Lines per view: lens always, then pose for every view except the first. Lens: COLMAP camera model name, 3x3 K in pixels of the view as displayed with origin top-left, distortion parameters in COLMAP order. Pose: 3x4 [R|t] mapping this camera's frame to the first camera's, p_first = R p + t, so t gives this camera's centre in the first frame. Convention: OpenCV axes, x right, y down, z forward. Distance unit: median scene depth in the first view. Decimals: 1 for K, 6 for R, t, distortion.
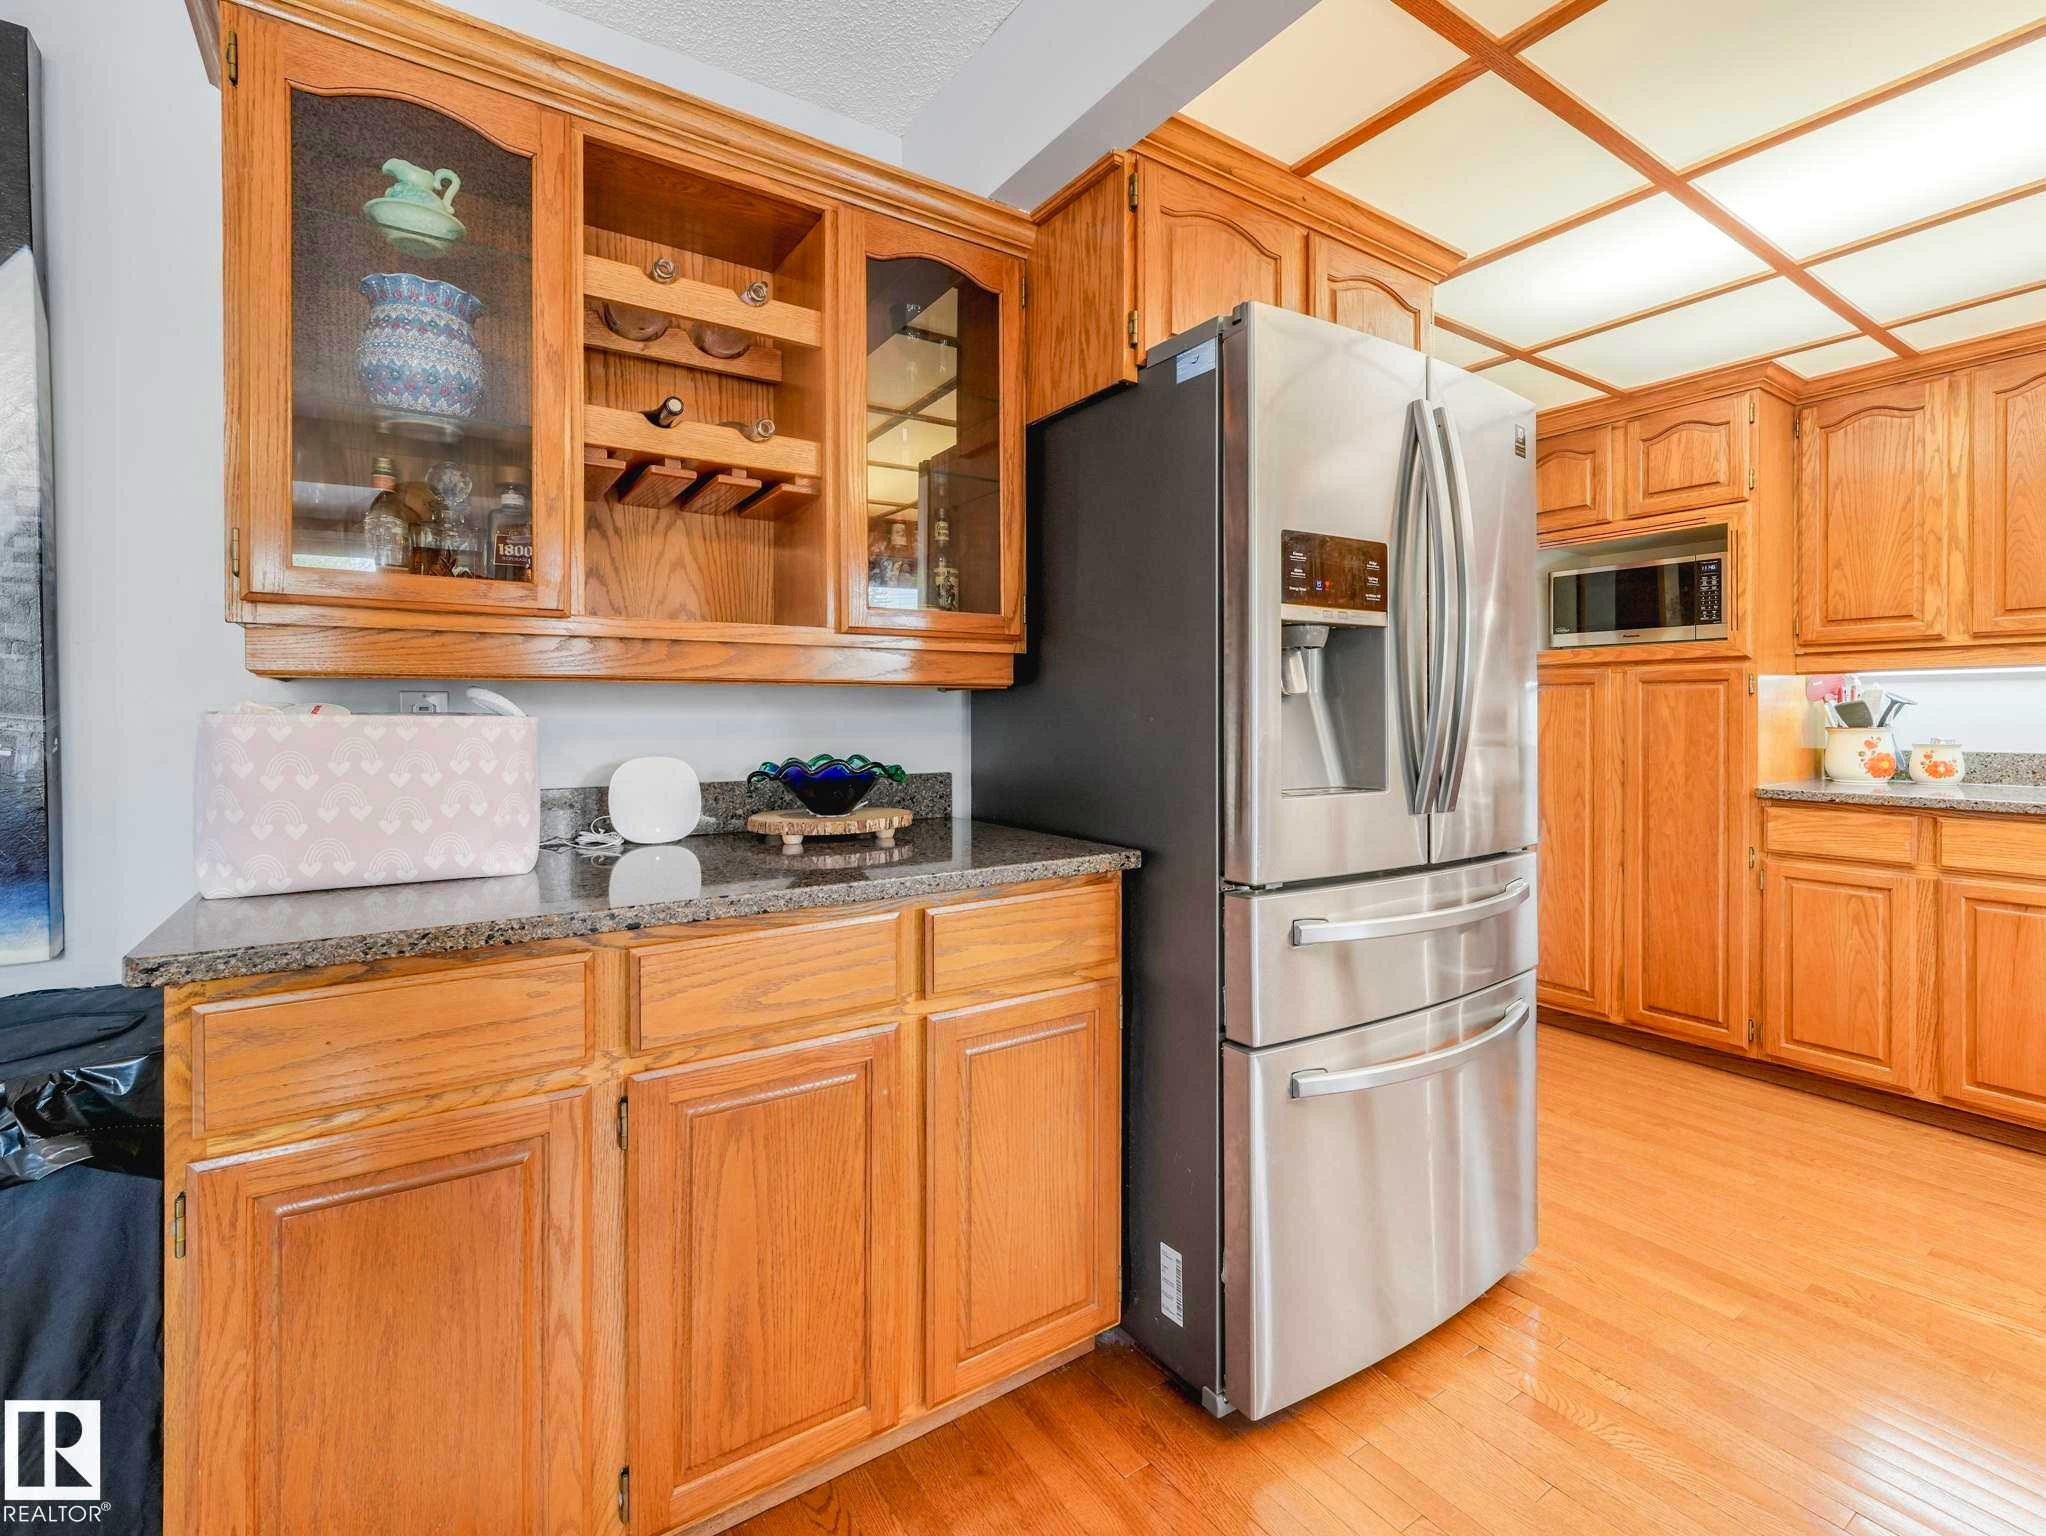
lens RADIAL K [[939.2, 0, 1031.9], [0, 939.2, 731.8], [0, 0, 1]] dist [-0.000021, 0.002690]
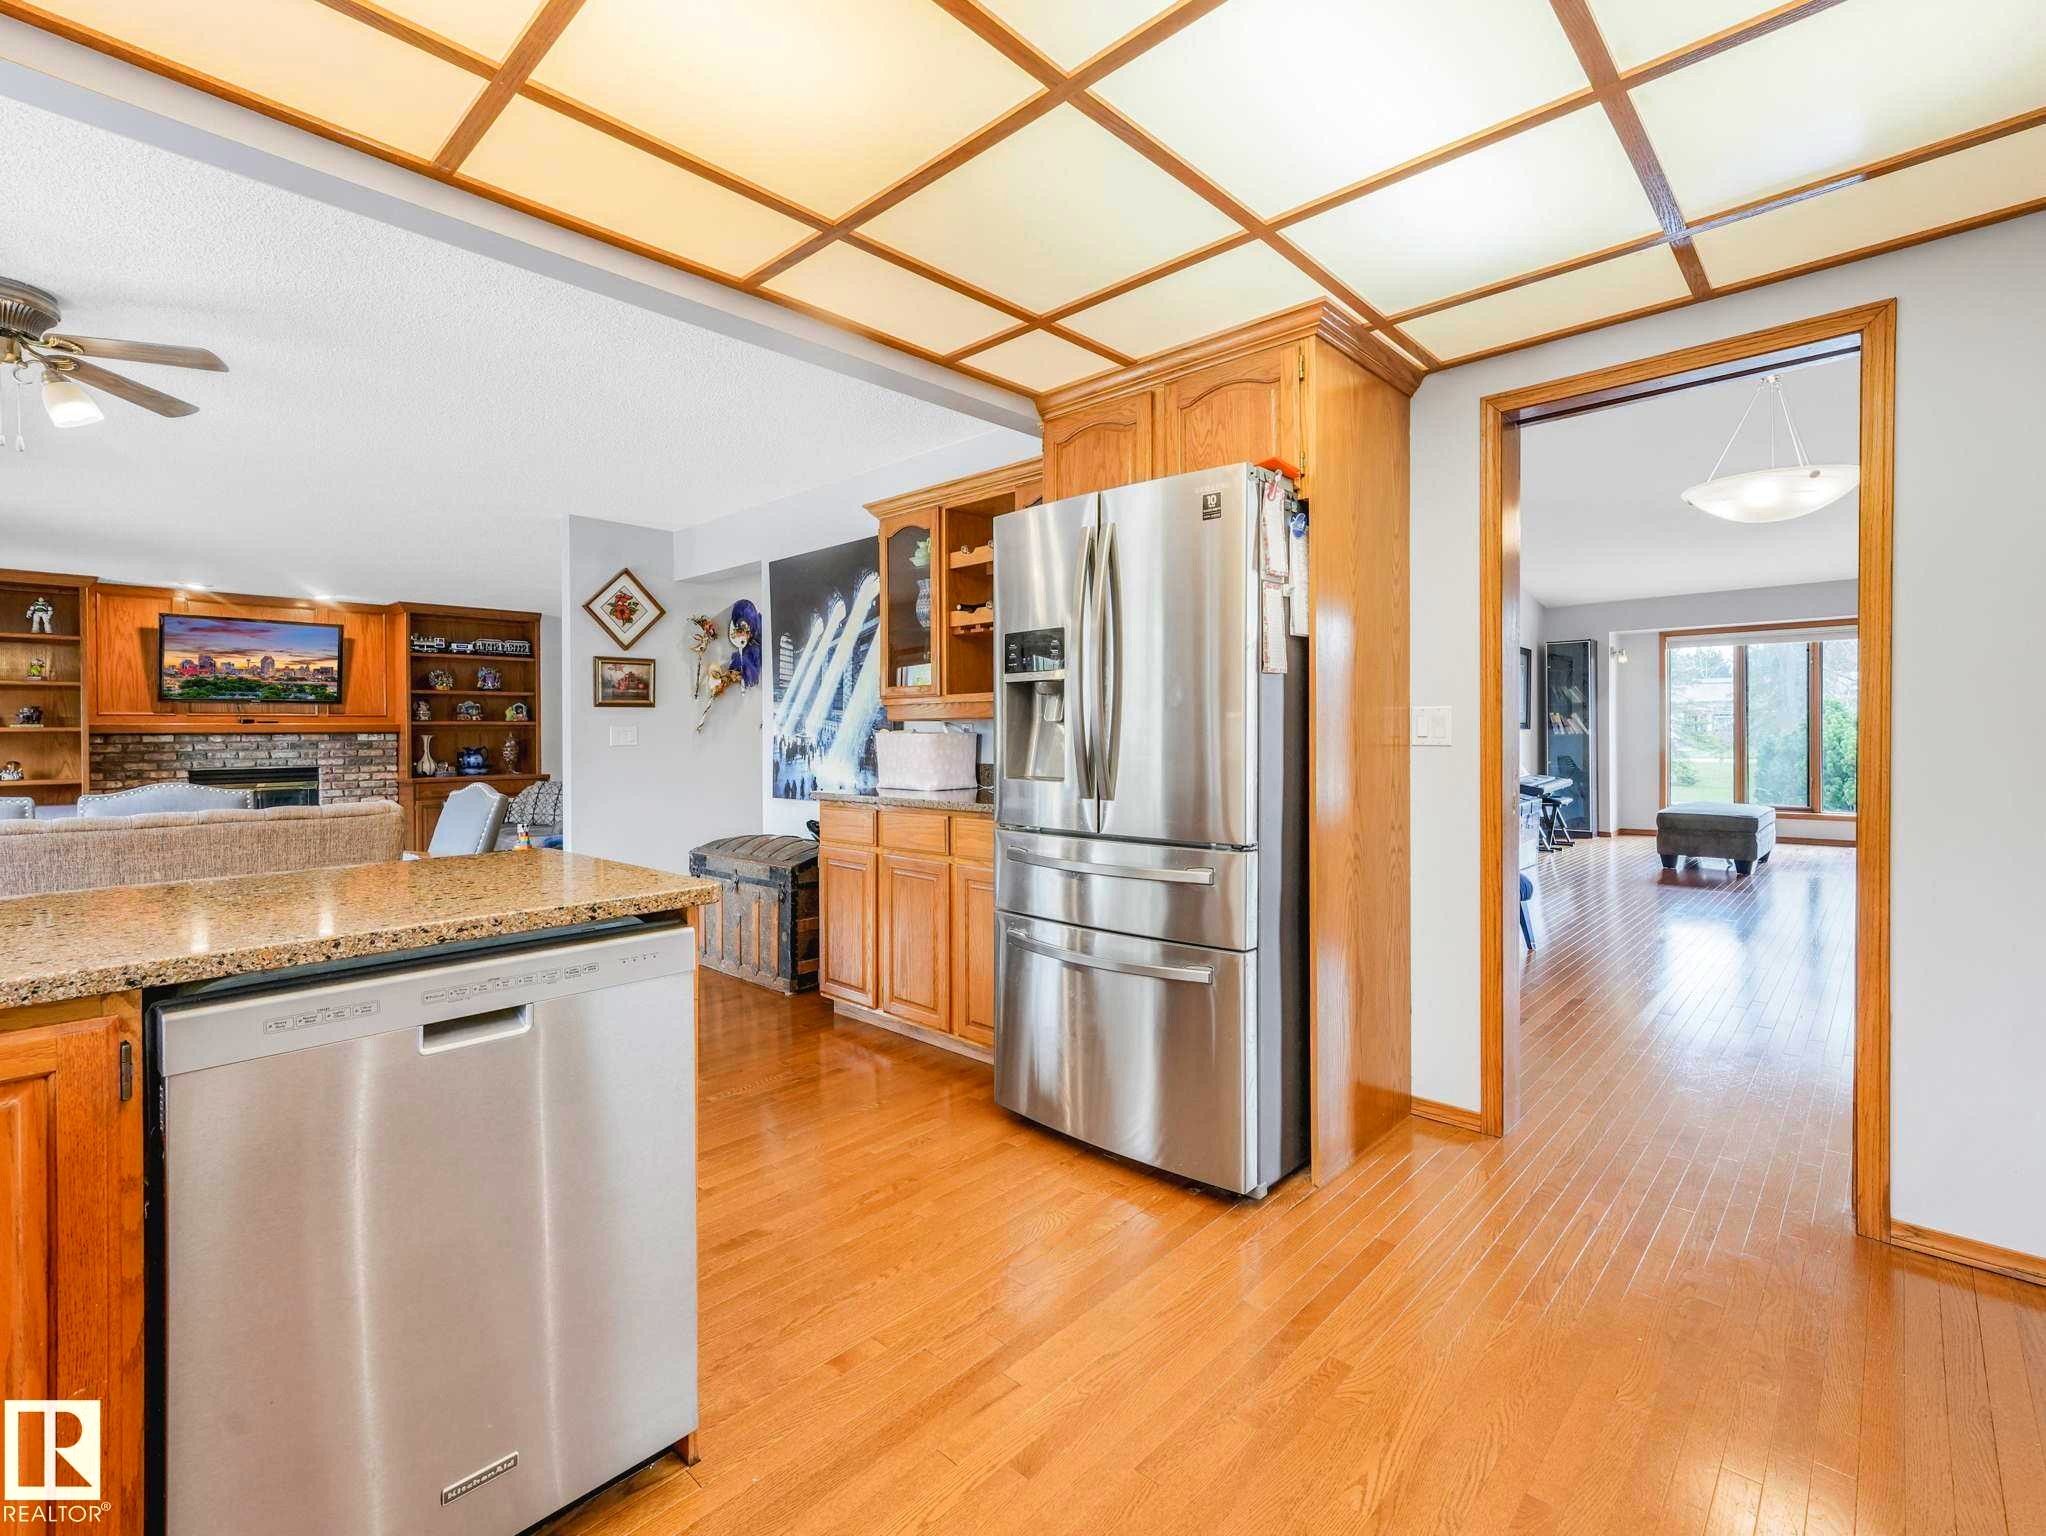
lens RADIAL K [[939.2, 0, 1019.7], [0, 939.2, 764.9], [0, 0, 1]] dist [-0.000021, 0.002690]
pose [[0.217587, 0.034353, -0.975436, 2.058202], [-0.008611, 0.999409, 0.033276, -0.019169], [0.976003, 0.001159, 0.217755, 0.619022]]
